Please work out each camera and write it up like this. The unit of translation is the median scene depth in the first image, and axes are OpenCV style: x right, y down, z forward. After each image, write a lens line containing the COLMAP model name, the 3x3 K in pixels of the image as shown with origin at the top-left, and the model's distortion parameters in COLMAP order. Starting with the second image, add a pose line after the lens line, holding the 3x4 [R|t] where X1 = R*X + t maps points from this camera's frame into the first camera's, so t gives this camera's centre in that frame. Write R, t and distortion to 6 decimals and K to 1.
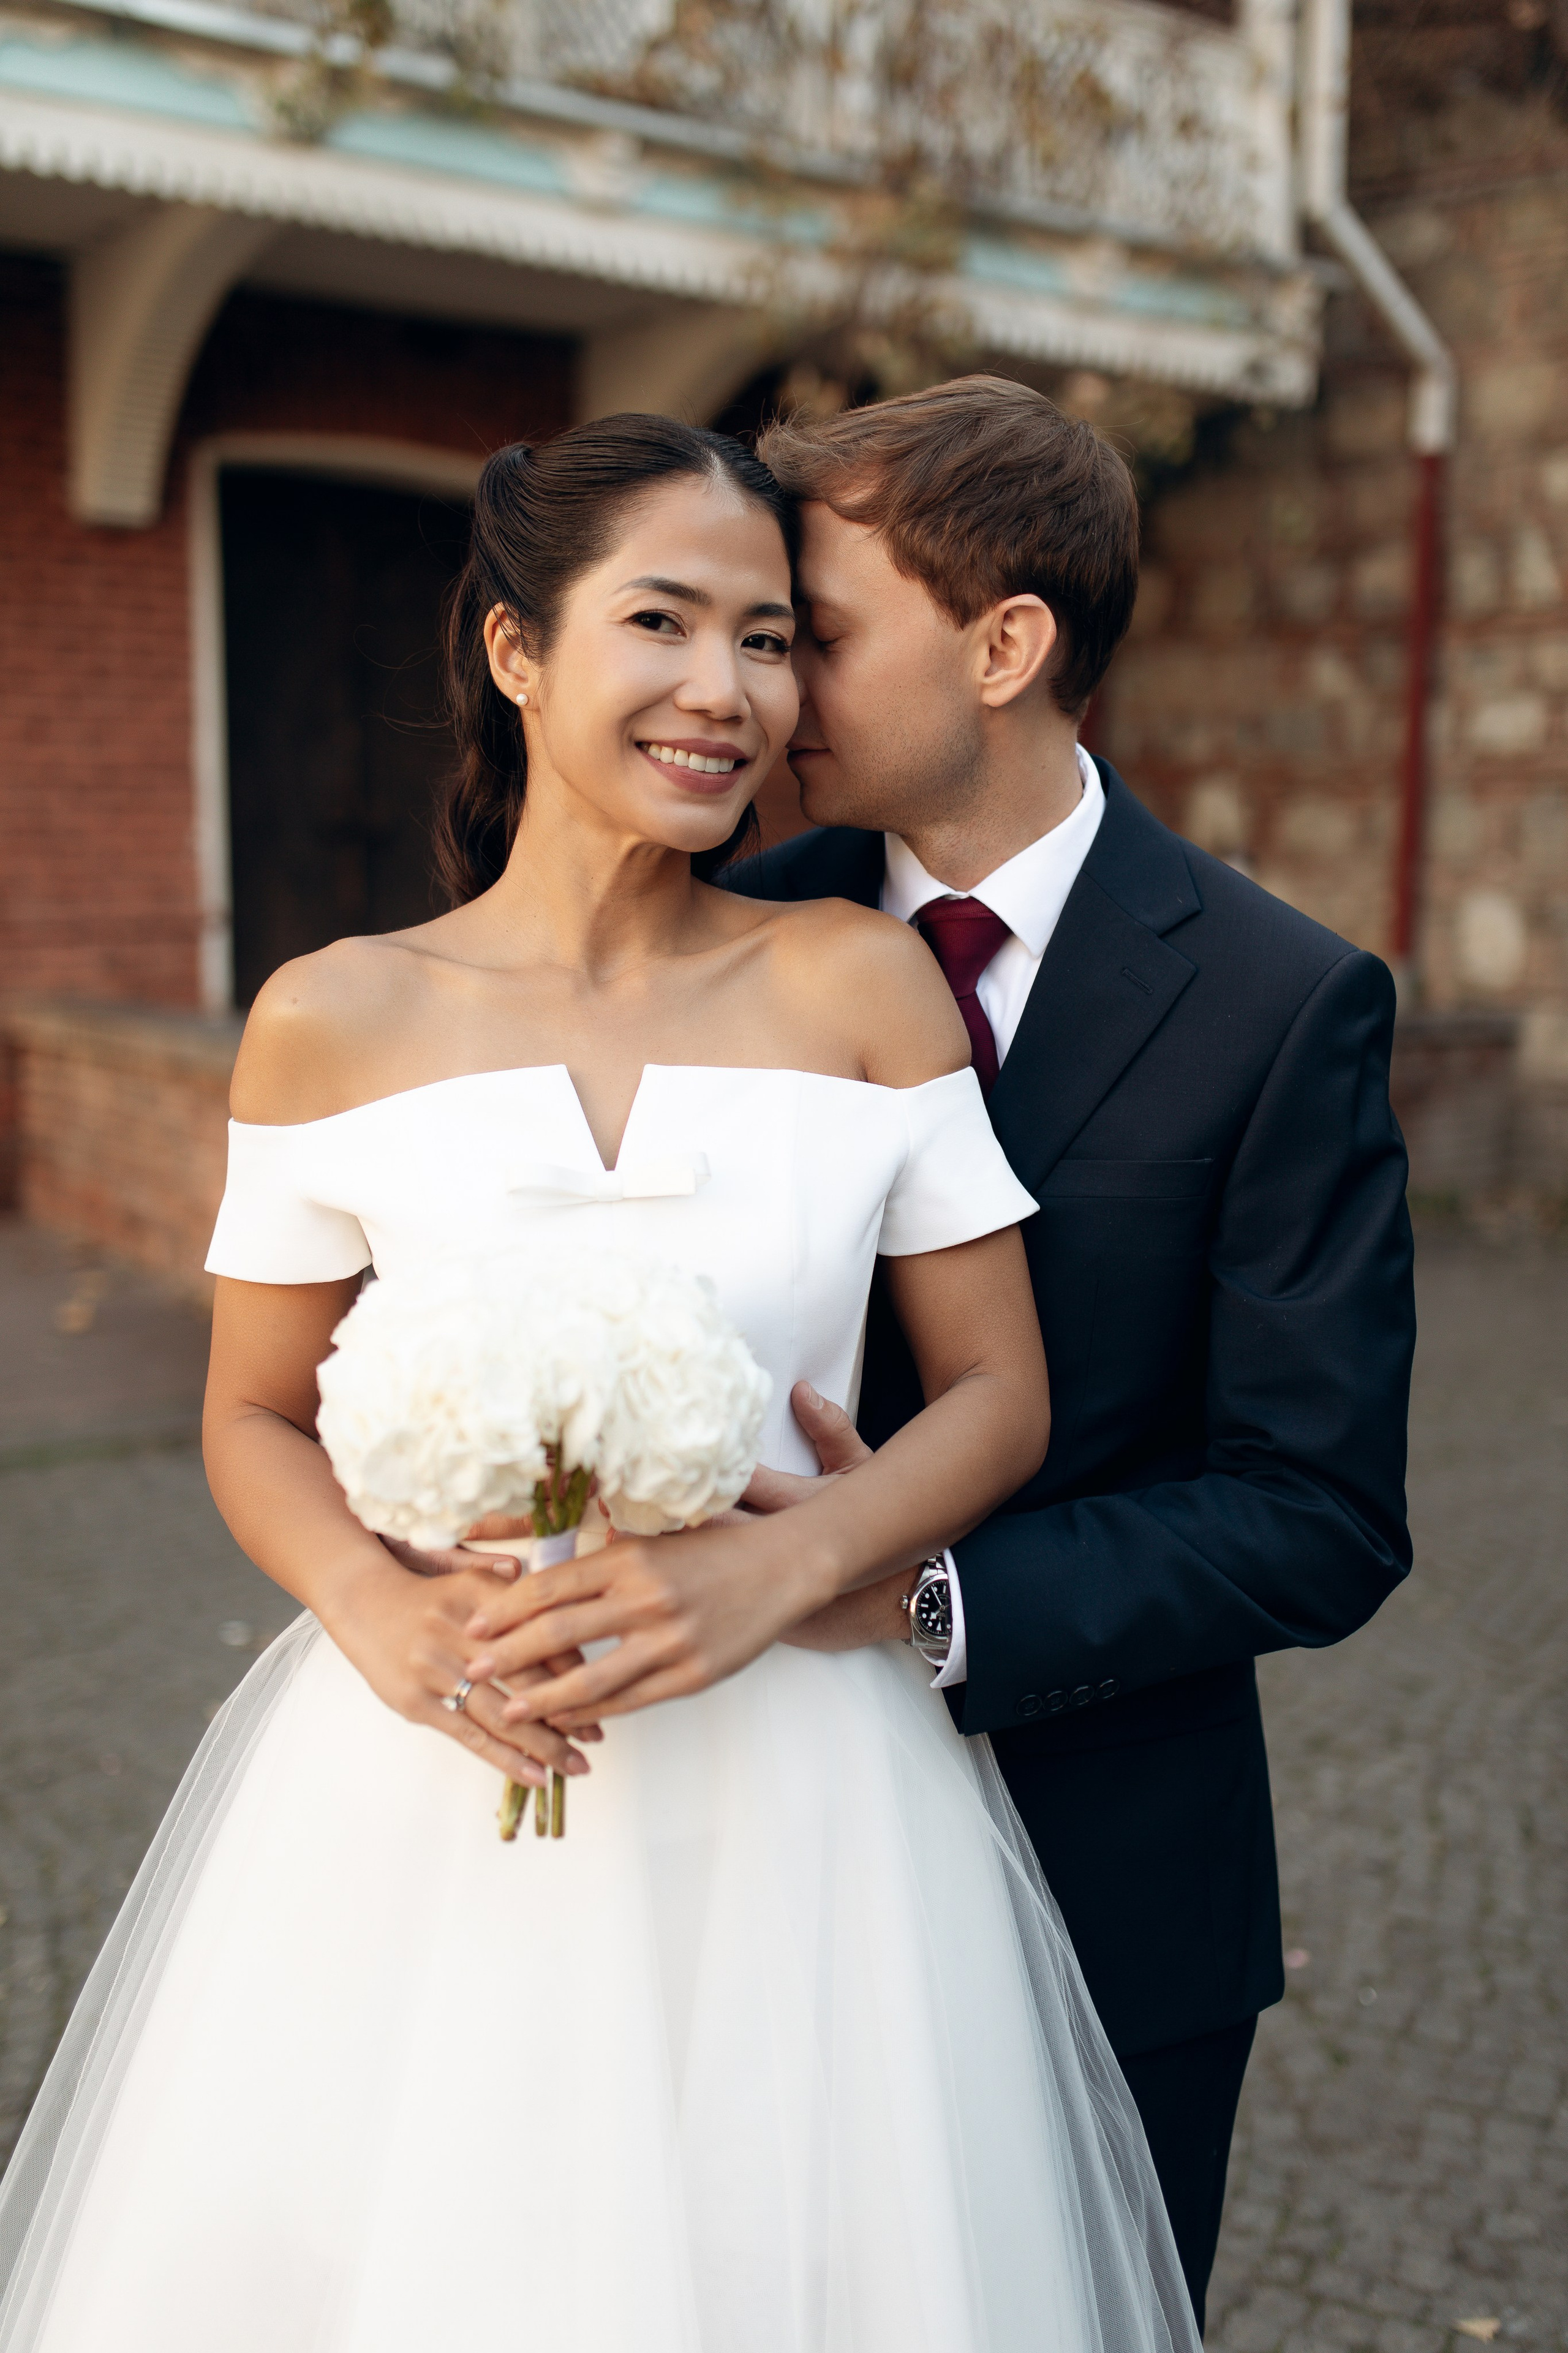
lens RADIAL K [[2485.1, 0, 860.1], [0, 2485.1, 1172.4], [0, 0, 1]] dist [-0.005809, -0.028737]
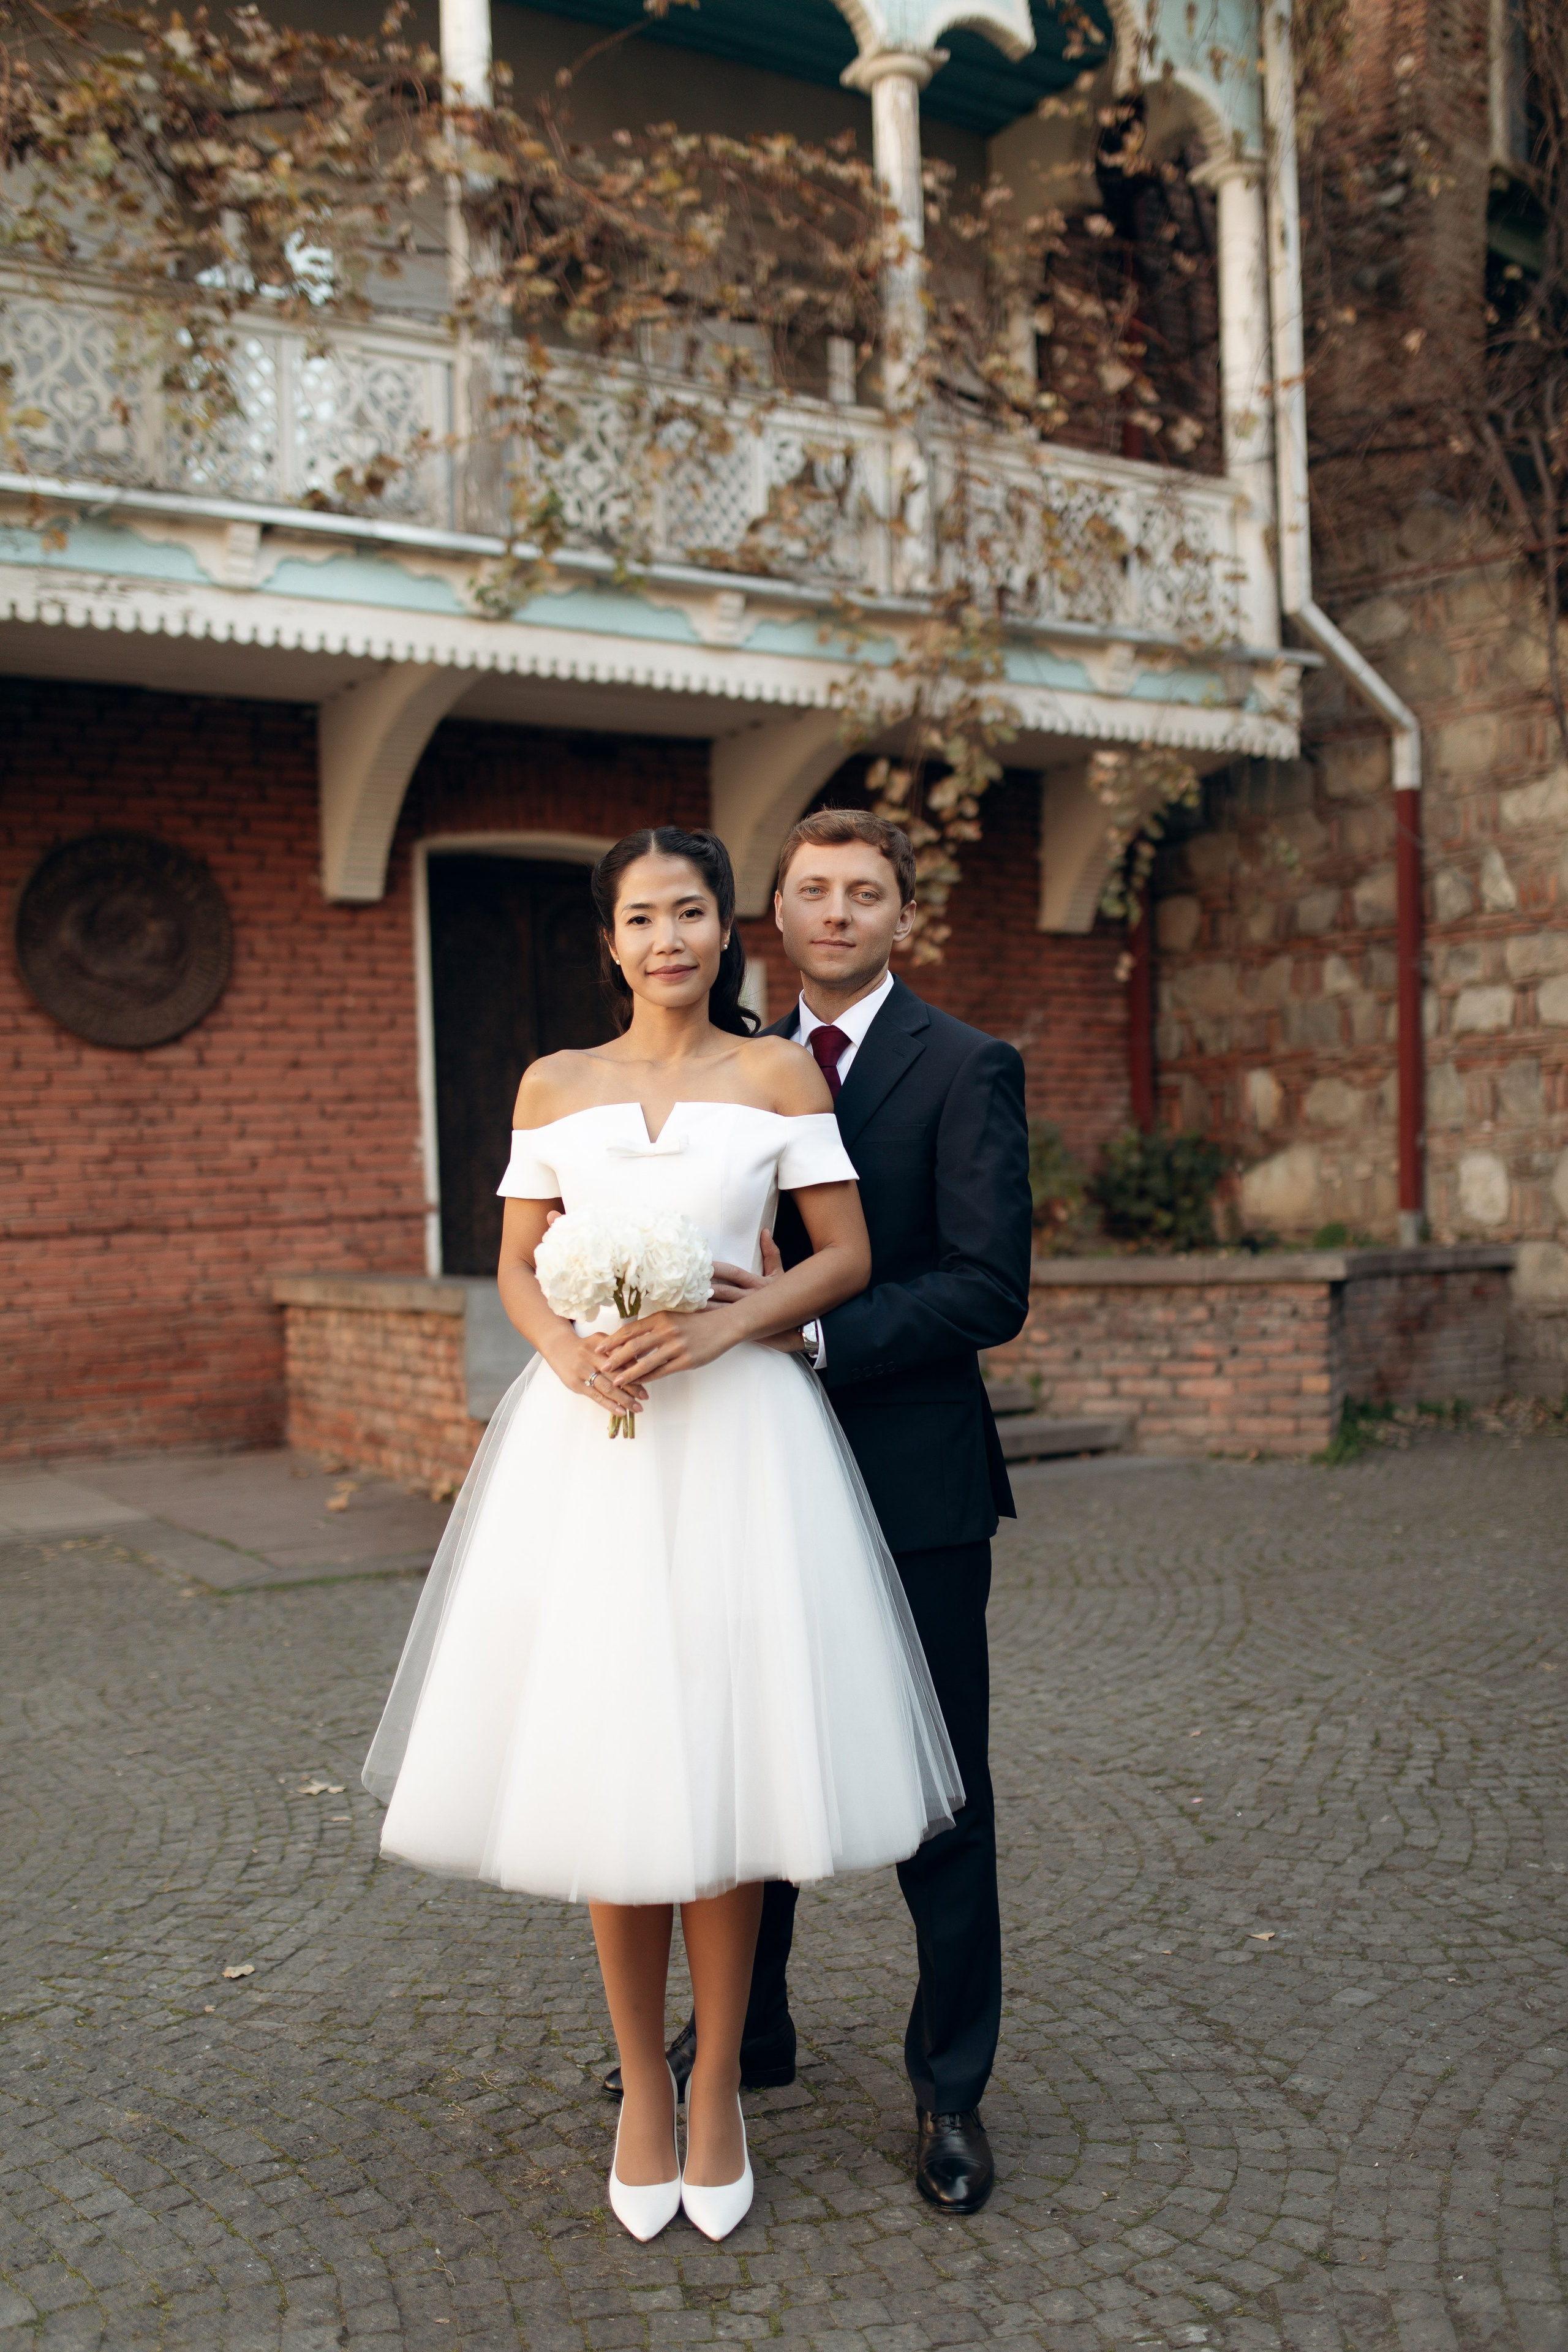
lens RADIAL K [[2357.5, 0, 788.5], [0, 2357.5, 1207.2], [0, 0, 1]] dist [-0.001318, 0.006234]
pose [[0.994868, -0.036897, -0.094214, 0.033975], [0.025388, 0.992383, -0.120549, 0.050414], [0.097944, 0.117538, 0.988227, -0.173161]]
